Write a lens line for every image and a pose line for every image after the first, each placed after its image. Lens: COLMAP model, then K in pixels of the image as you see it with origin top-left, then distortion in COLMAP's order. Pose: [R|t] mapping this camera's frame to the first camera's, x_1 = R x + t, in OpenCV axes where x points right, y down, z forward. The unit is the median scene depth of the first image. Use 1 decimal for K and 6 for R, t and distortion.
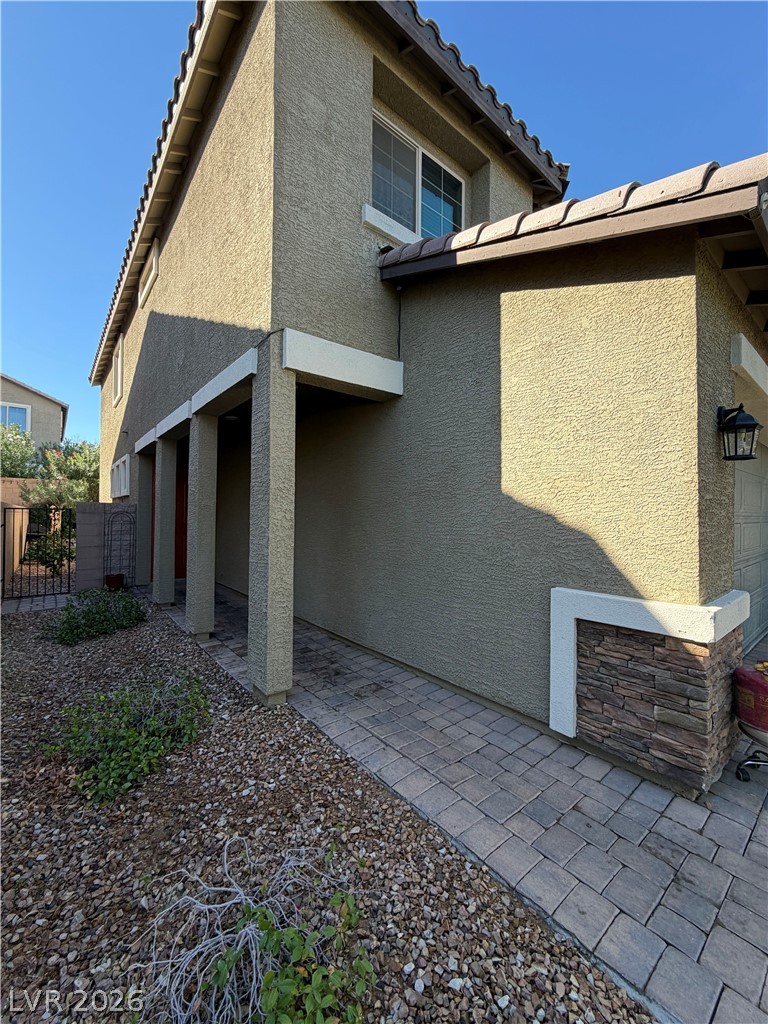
lens RADIAL K [[407.5, 0, 385.7], [0, 407.5, 514.0], [0, 0, 1]] dist [-0.000532, 0.000448]
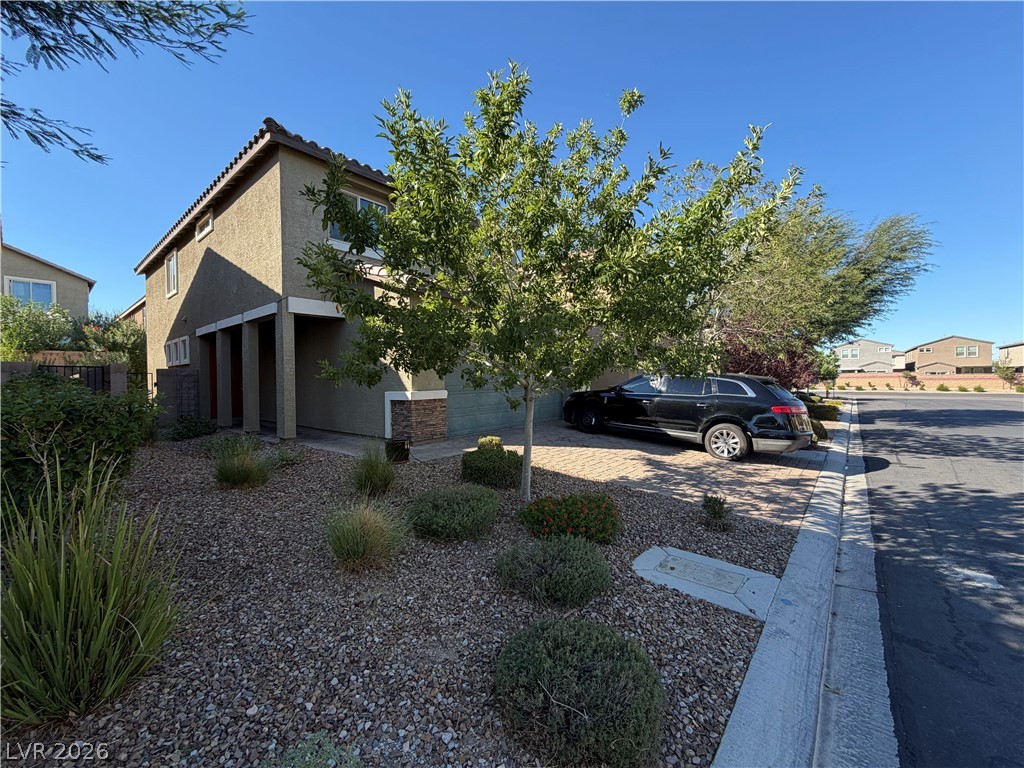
lens RADIAL K [[407.5, 0, 510.0], [0, 407.5, 380.3], [0, 0, 1]] dist [-0.000532, 0.000448]
pose [[0.983390, -0.027745, 0.179374, 0.423884], [0.026532, 0.999606, 0.009160, 0.053019], [-0.179557, -0.004249, 0.983738, -1.156626]]
